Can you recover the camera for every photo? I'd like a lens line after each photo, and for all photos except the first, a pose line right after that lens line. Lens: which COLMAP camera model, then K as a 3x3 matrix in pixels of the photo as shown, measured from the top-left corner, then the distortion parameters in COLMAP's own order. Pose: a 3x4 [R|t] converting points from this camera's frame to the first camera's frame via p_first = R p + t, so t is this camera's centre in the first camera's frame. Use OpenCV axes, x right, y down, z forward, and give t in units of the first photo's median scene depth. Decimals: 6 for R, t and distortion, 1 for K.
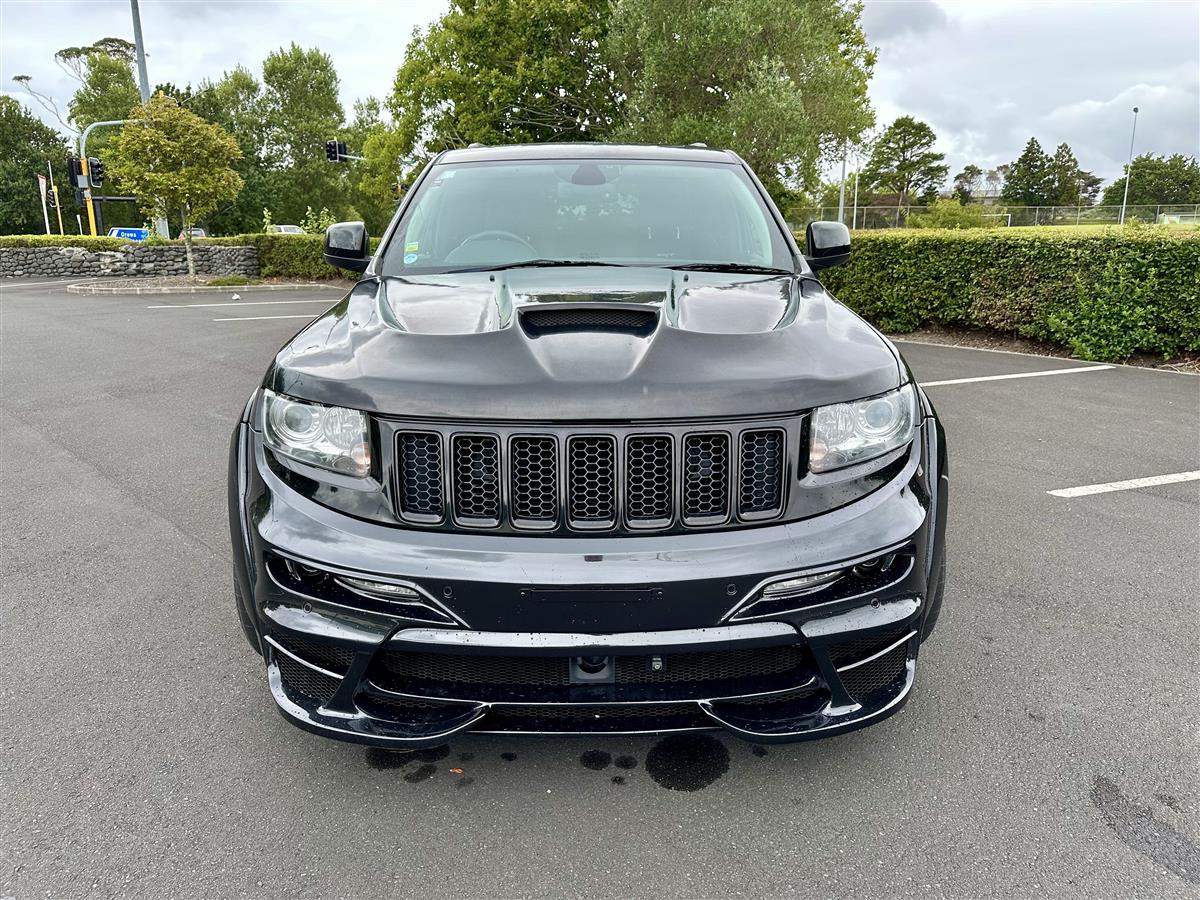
lens RADIAL K [[885.1, 0, 645.7], [0, 885.1, 448.9], [0, 0, 1]] dist [-0.007440, -0.008923]
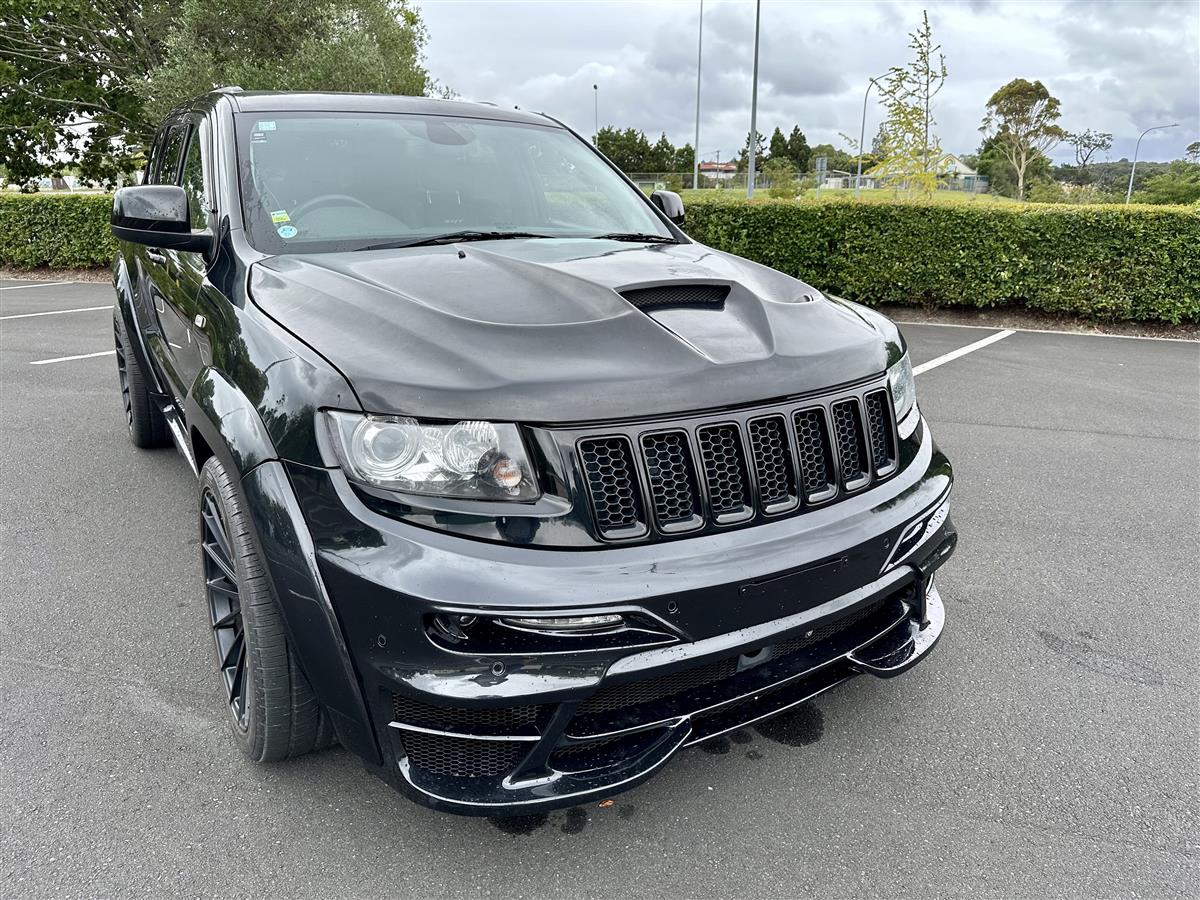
lens RADIAL K [[885.1, 0, 645.7], [0, 885.1, 448.9], [0, 0, 1]] dist [-0.007440, -0.008923]
pose [[0.843007, -0.140767, 0.519157, -0.453249], [0.120665, 0.990042, 0.072510, -0.042711], [-0.524194, 0.001517, 0.851598, 0.161384]]
